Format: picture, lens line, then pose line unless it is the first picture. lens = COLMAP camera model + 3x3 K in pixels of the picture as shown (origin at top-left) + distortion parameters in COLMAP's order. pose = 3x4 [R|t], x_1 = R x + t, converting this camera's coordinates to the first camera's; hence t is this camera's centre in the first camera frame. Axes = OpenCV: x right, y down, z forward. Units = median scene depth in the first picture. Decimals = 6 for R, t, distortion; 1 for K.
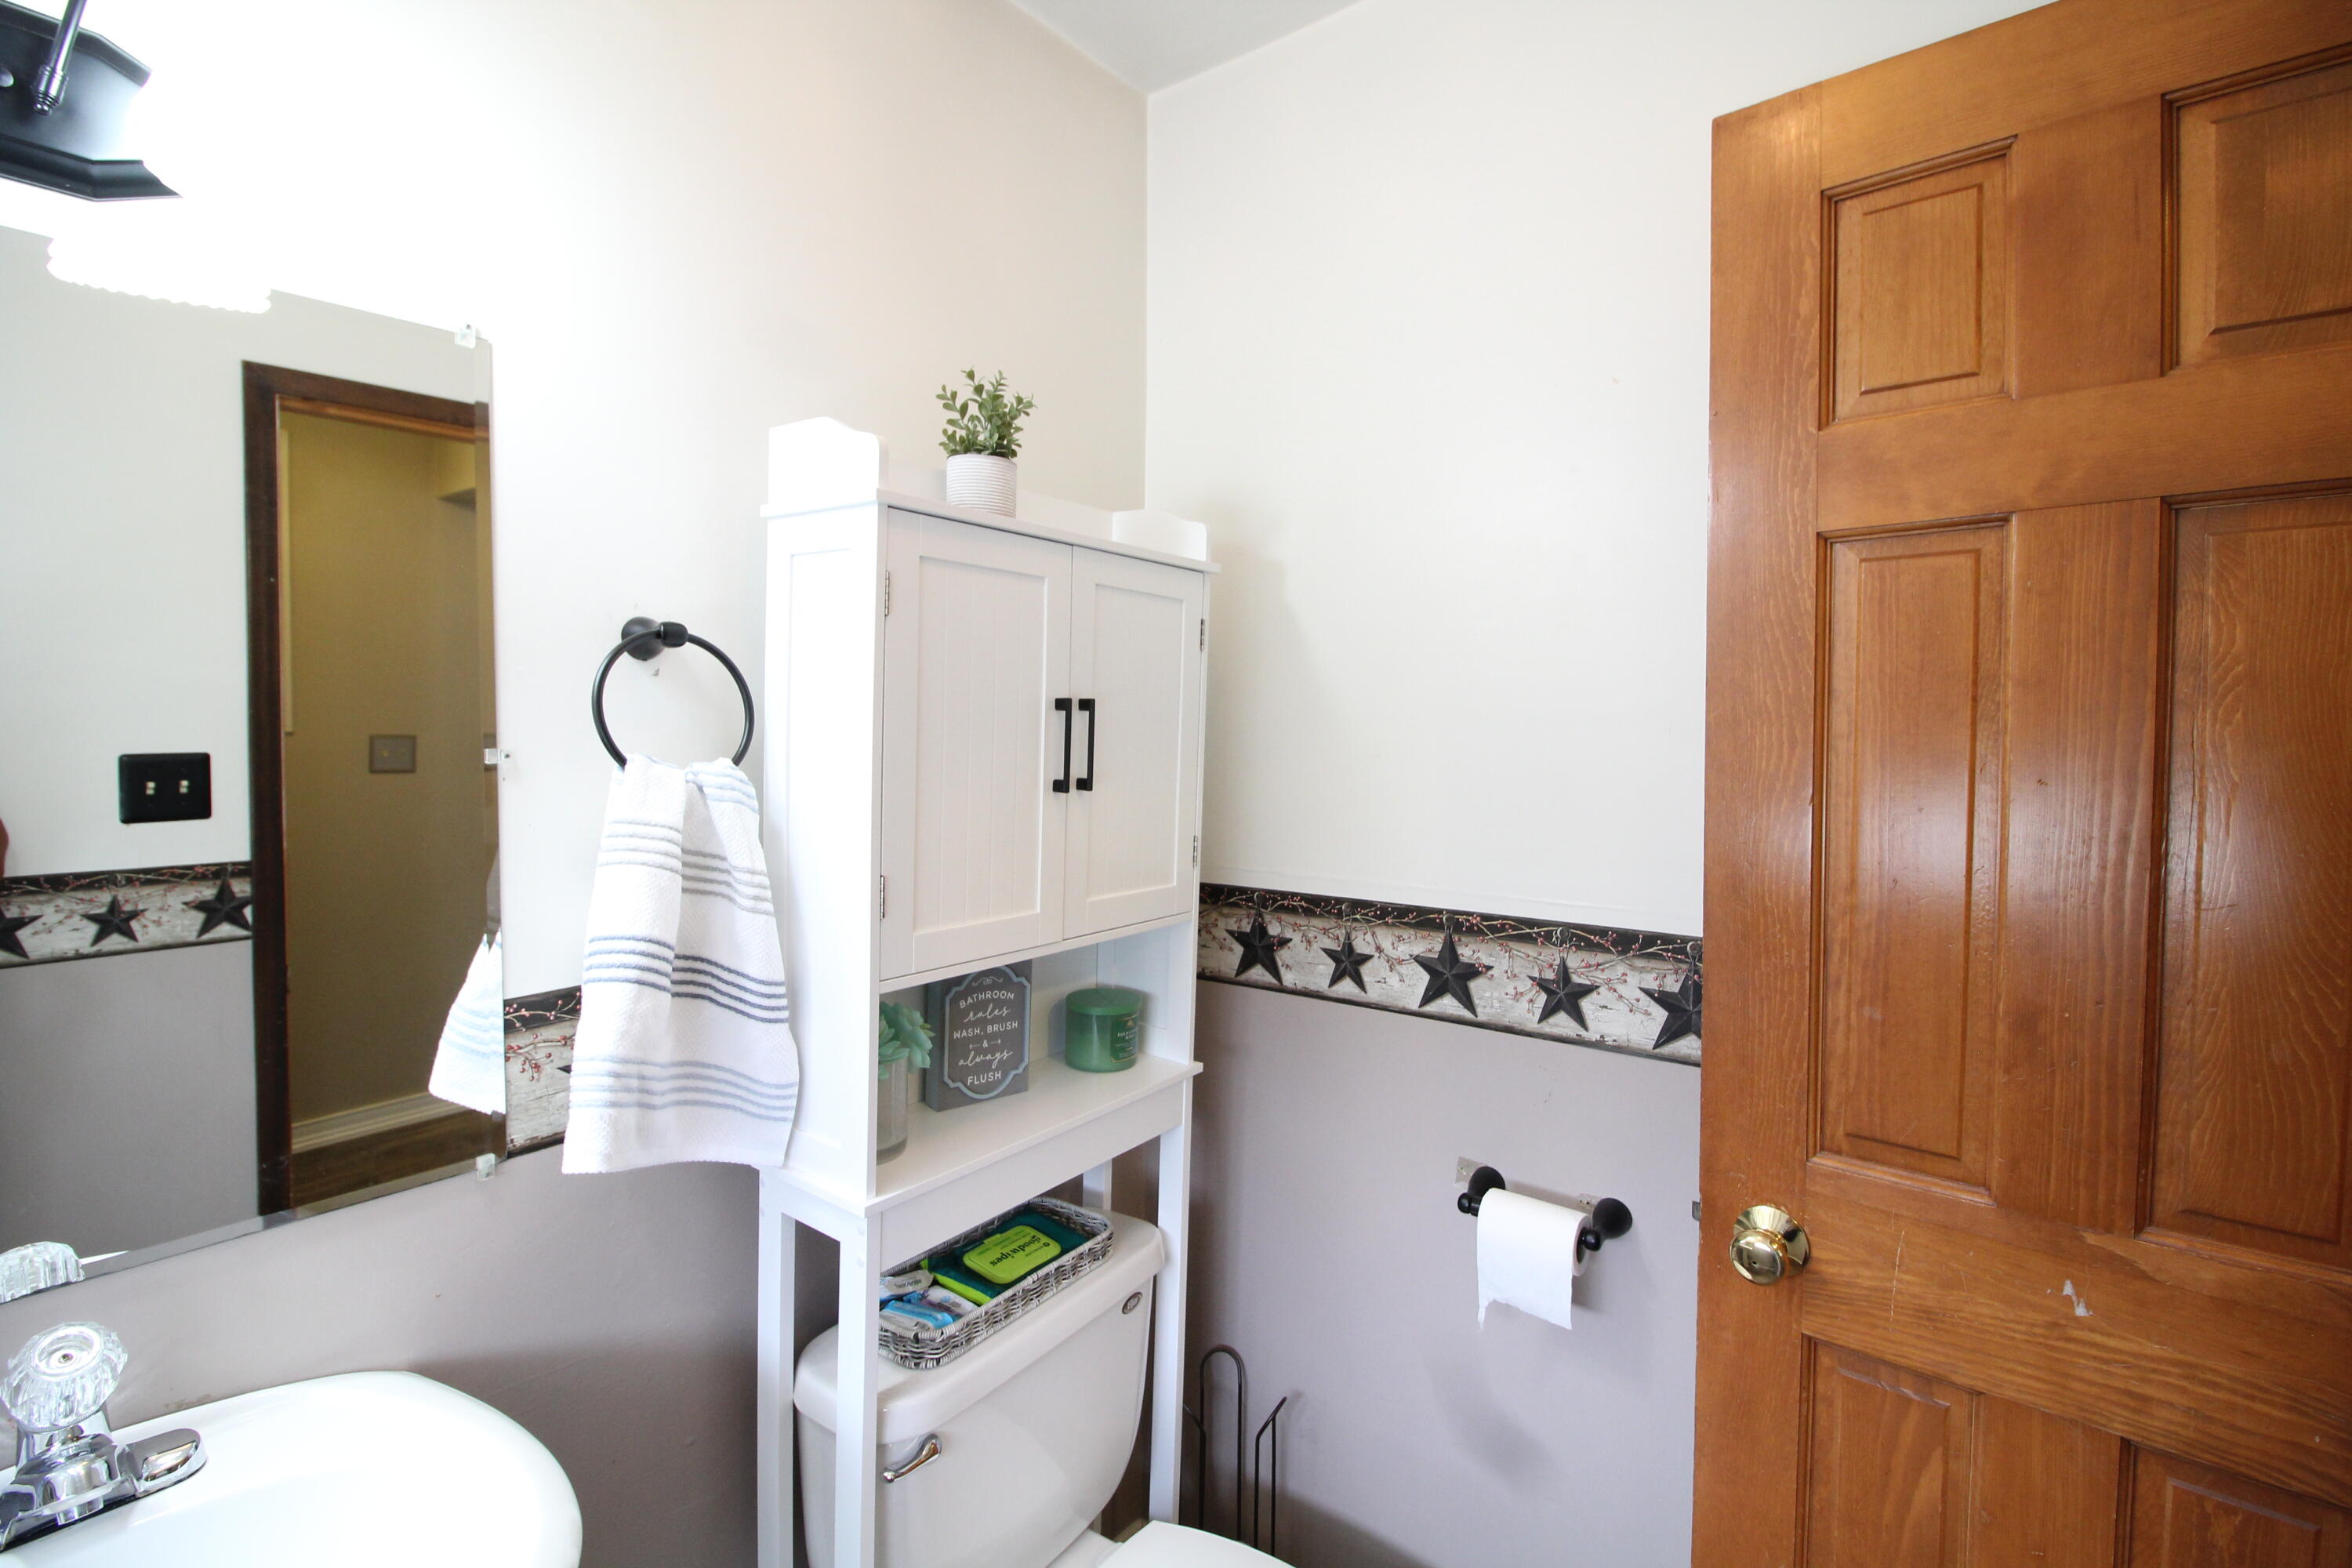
lens RADIAL K [[1078.8, 0, 1185.3], [0, 1078.8, 764.3], [0, 0, 1]] dist [0.001165, -0.014778]
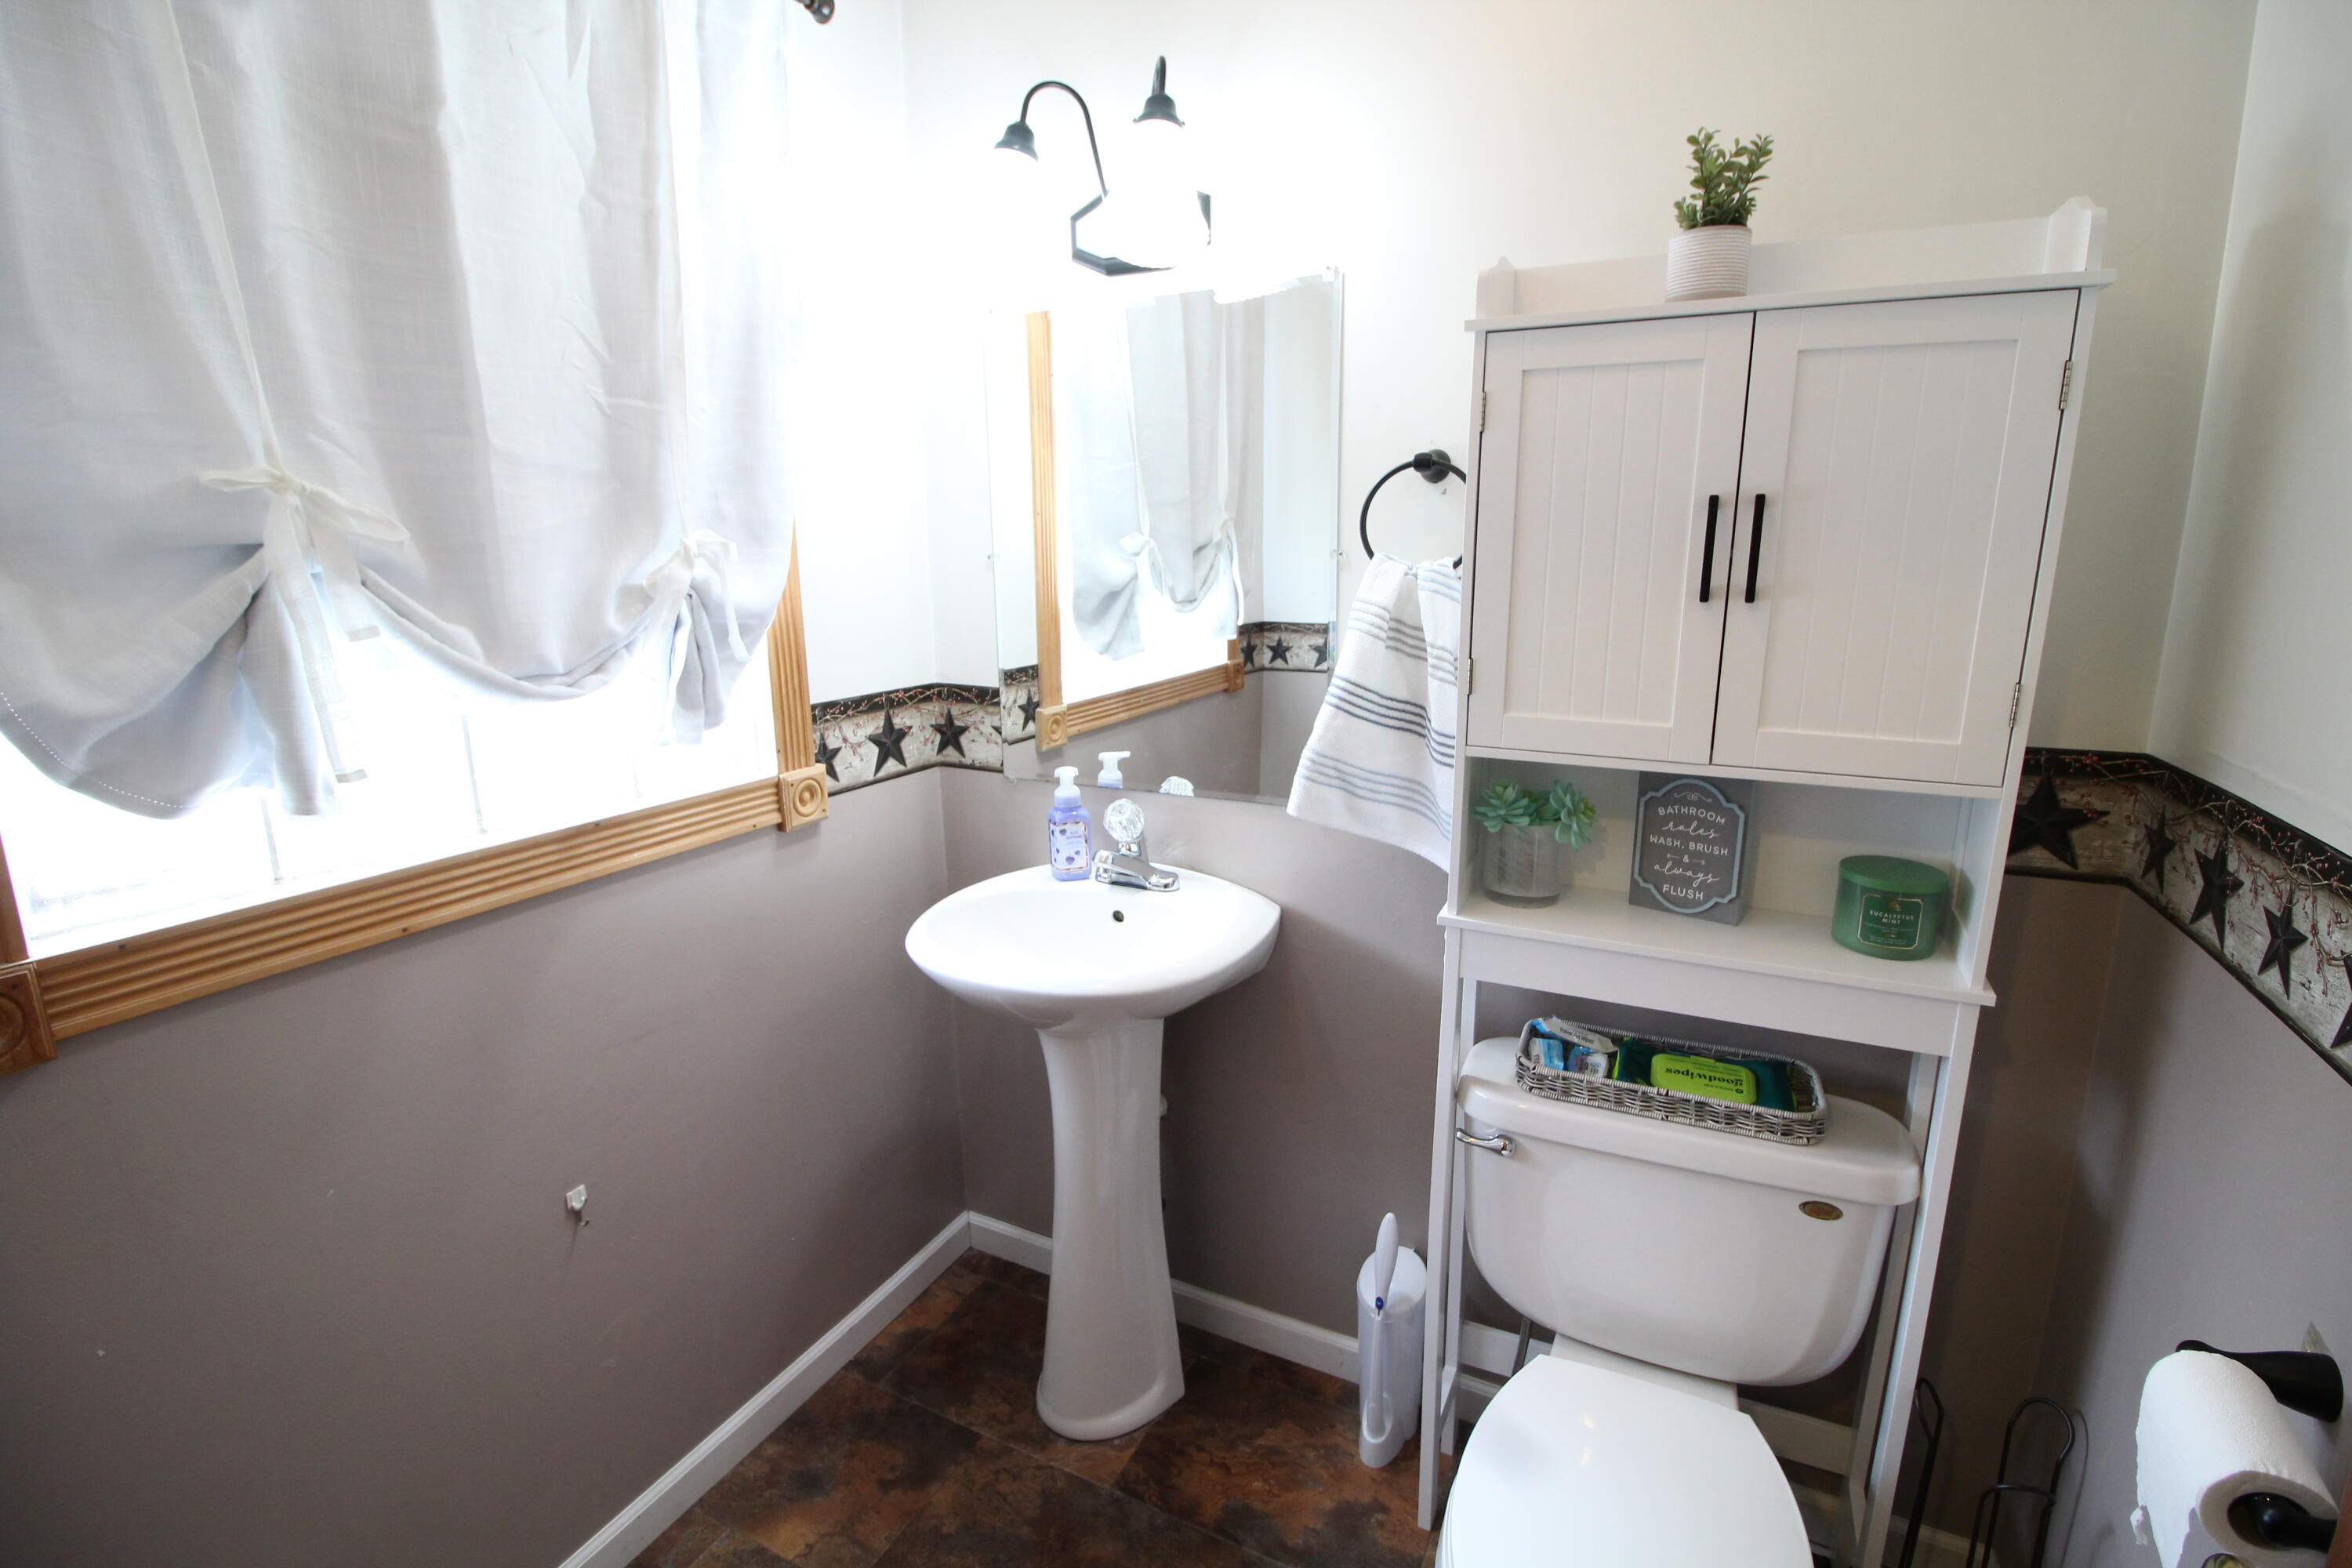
lens RADIAL K [[1055.4, 0, 1170.8], [0, 1055.4, 779.6], [0, 0, 1]] dist [0.000099, -0.050376]
pose [[0.144716, 0.186082, -0.971818, 0.667372], [-0.025892, 0.982533, 0.184278, 0.022203], [0.989134, -0.001506, 0.147007, 0.390637]]
